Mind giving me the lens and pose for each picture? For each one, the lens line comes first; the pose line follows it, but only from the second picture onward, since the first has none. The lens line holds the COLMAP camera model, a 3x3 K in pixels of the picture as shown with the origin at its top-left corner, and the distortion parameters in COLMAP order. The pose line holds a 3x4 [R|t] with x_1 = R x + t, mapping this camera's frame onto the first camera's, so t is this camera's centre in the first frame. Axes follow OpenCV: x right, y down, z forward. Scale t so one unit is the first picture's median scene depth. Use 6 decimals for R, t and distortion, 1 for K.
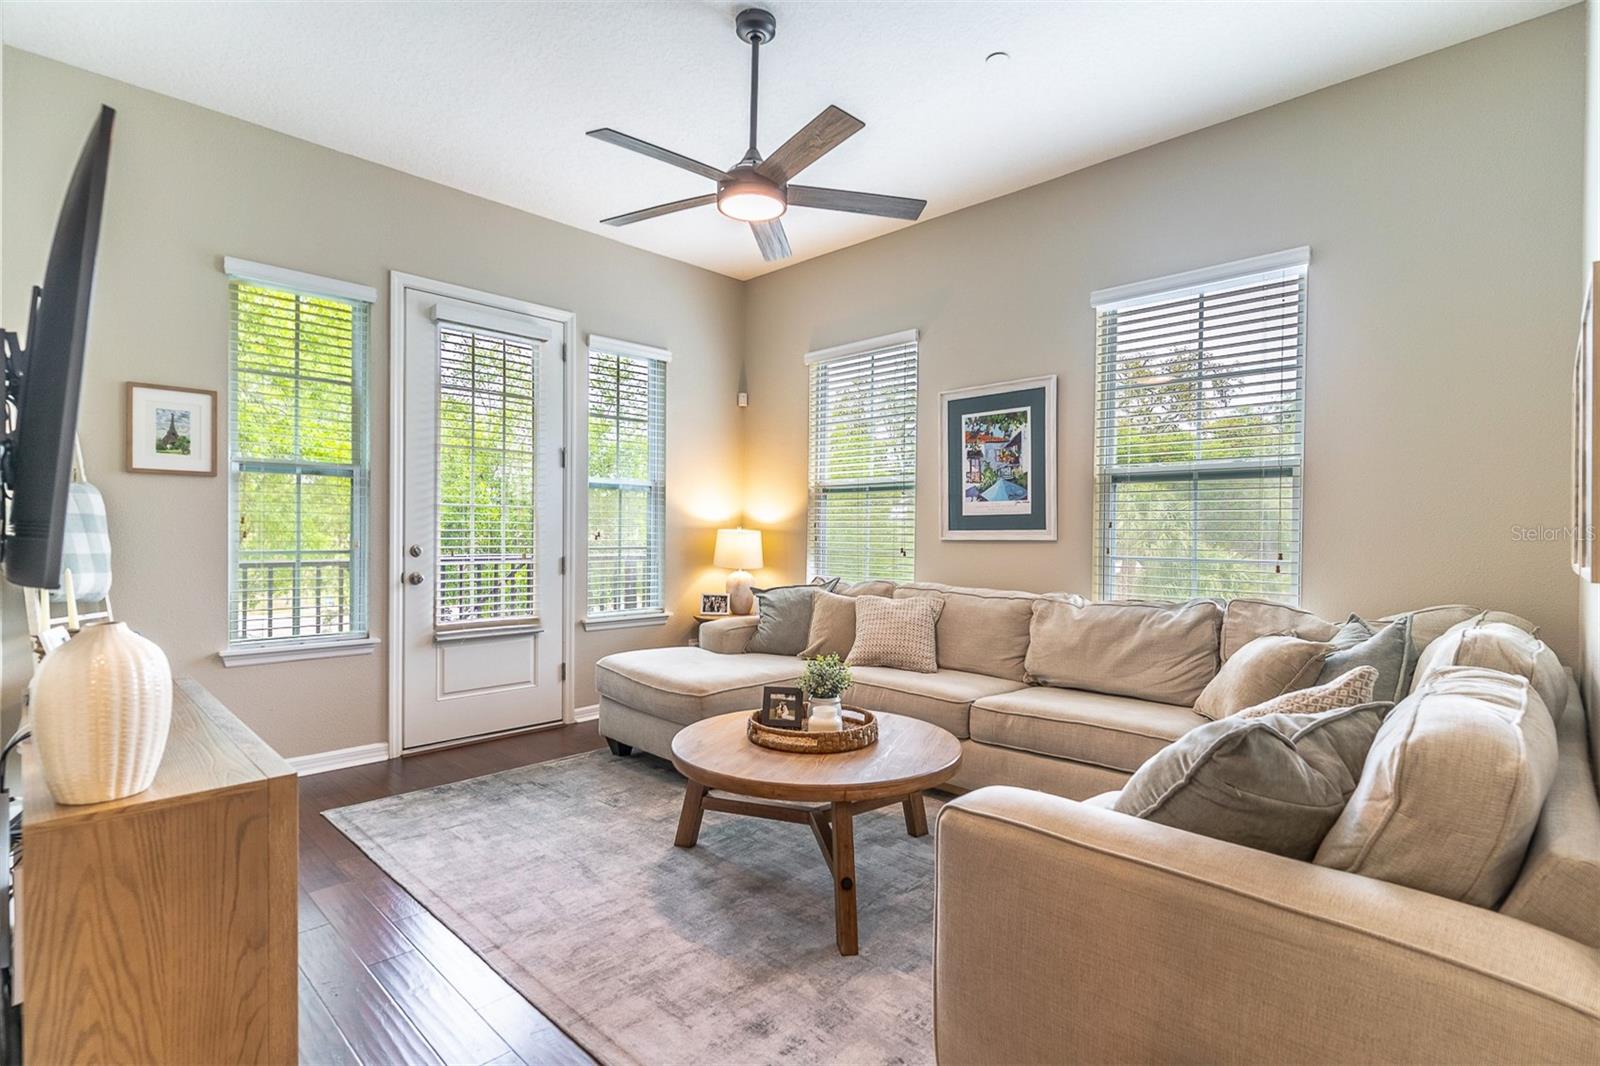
lens RADIAL K [[769.4, 0, 795.6], [0, 769.4, 535.0], [0, 0, 1]] dist [0.004389, 0.000874]
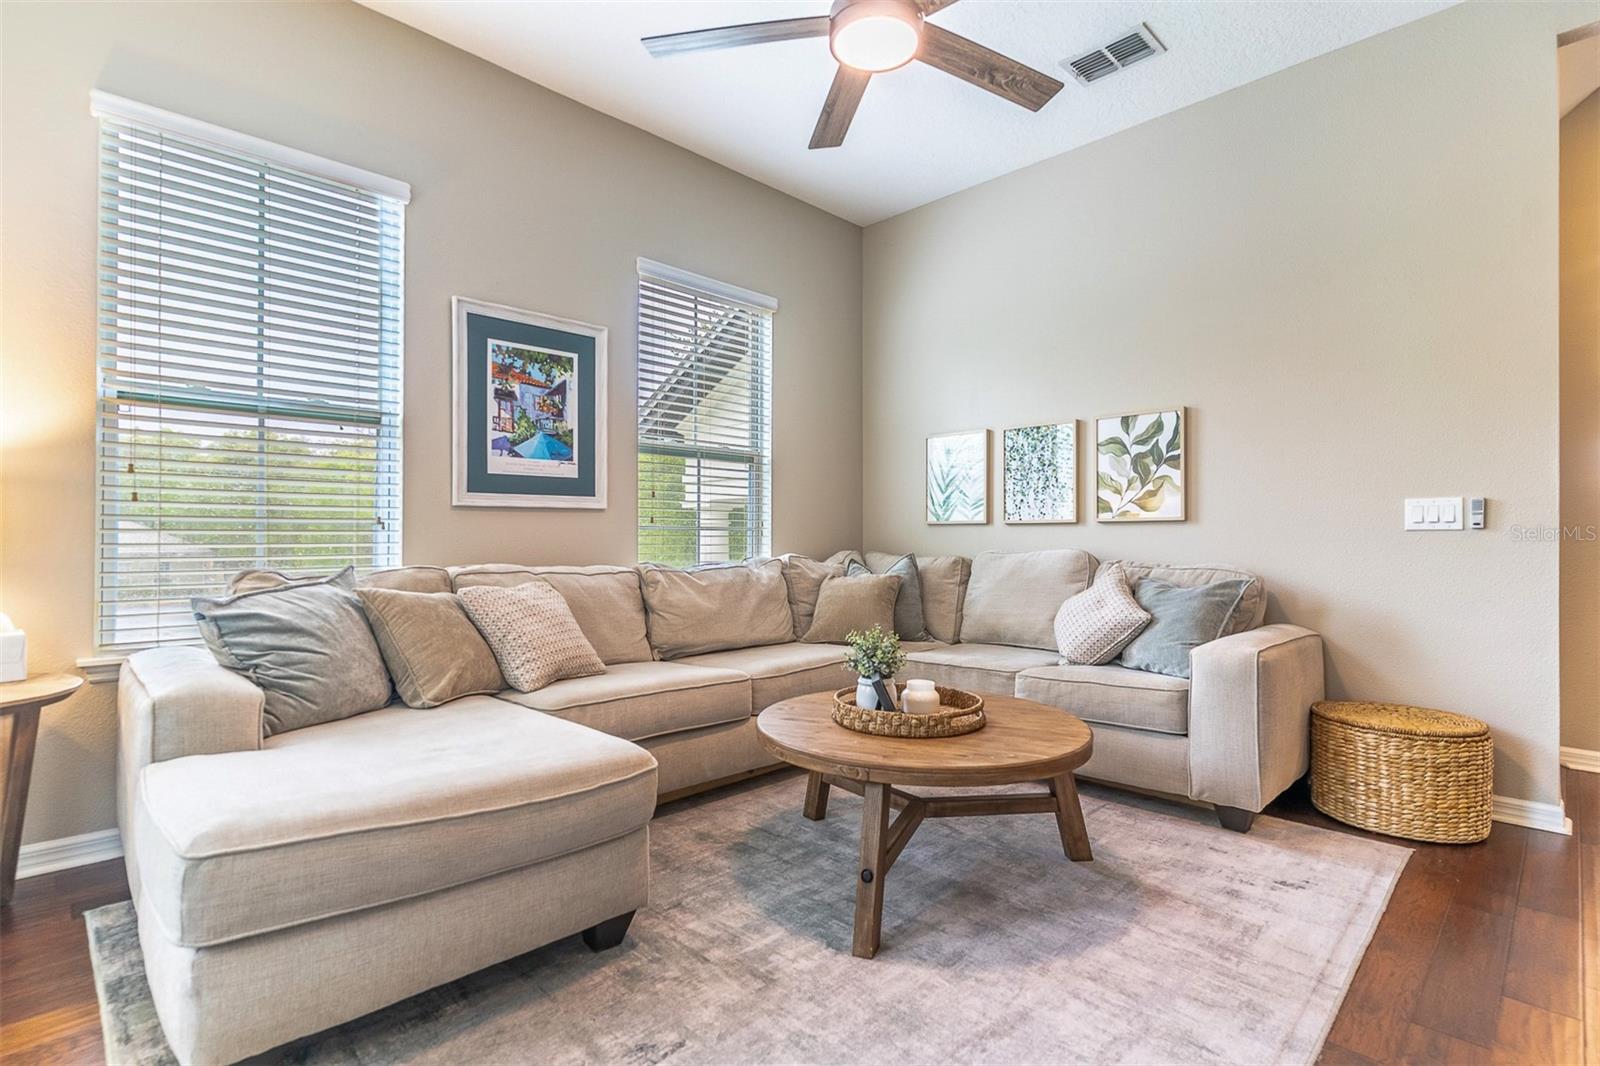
lens RADIAL K [[769.4, 0, 795.6], [0, 769.4, 535.0], [0, 0, 1]] dist [0.004389, 0.000874]
pose [[0.015785, -0.002549, 0.999872, -0.531960], [0.002752, 0.999993, 0.002506, 0.033690], [-0.999872, 0.002712, 0.015792, 0.703594]]
